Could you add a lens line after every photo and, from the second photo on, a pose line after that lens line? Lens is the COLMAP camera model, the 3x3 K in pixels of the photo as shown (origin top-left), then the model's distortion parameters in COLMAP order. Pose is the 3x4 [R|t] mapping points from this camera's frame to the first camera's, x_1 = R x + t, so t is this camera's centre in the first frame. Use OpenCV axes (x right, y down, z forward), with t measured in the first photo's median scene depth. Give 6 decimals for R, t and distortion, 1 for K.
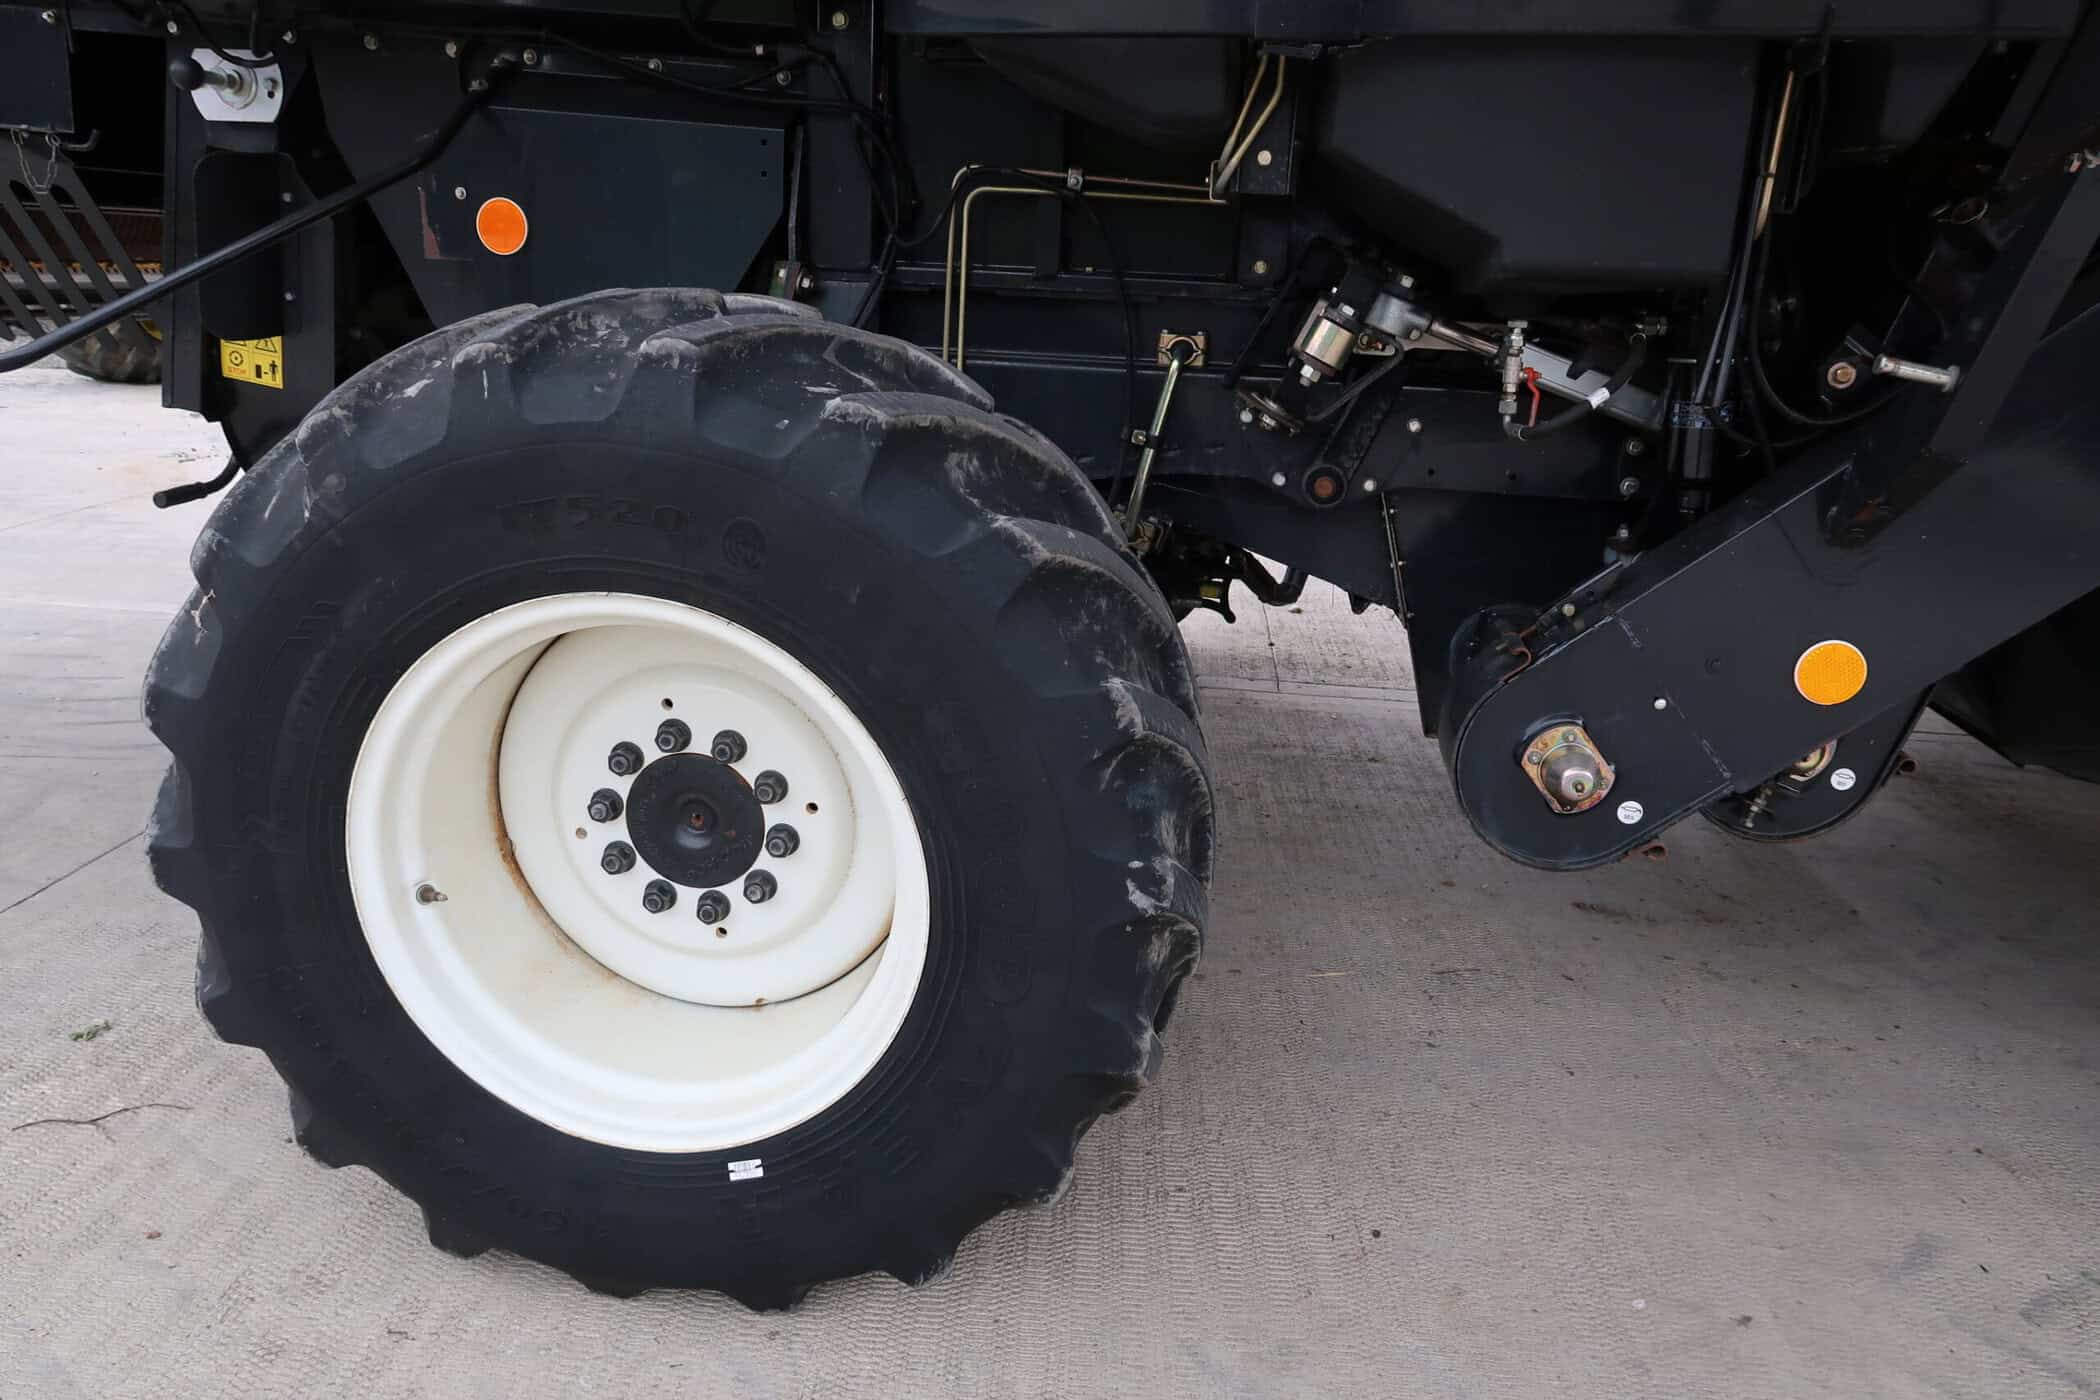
lens RADIAL K [[1450.8, 0, 1050.0], [0, 1450.8, 700.0], [0, 0, 1]] dist [-0.021414, 0.005483]
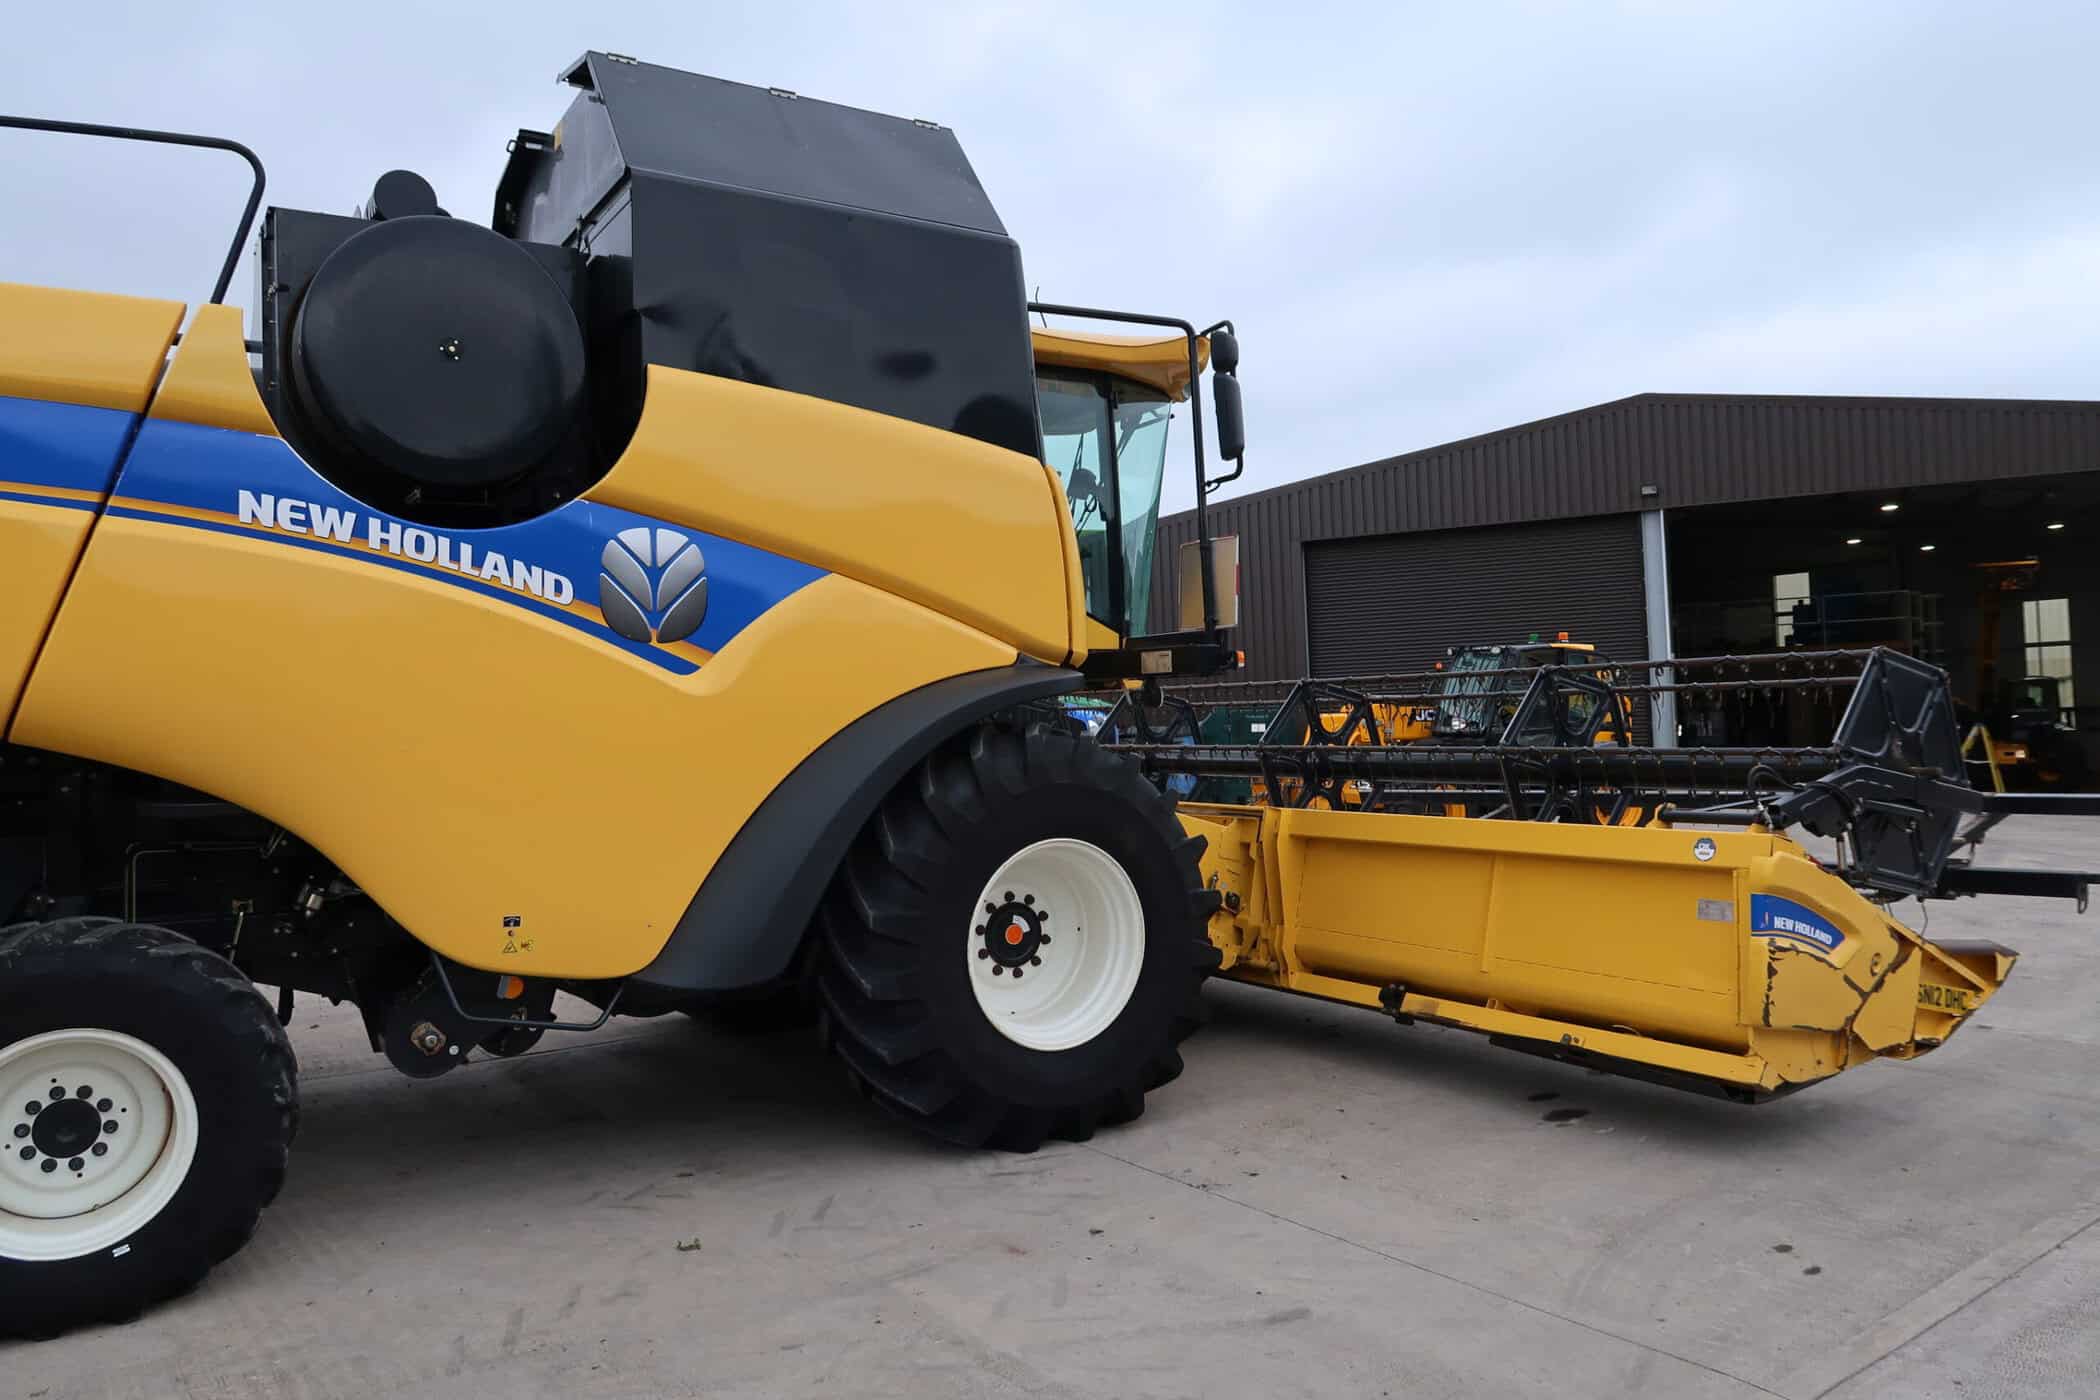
lens RADIAL K [[1447.2, 0, 1044.4], [0, 1447.2, 706.0], [0, 0, 1]] dist [-0.027094, 0.008341]
pose [[0.755202, -0.051437, 0.653471, -0.531036], [0.238583, 0.950106, -0.200938, 0.281154], [-0.610531, 0.307656, 0.729795, -1.968558]]
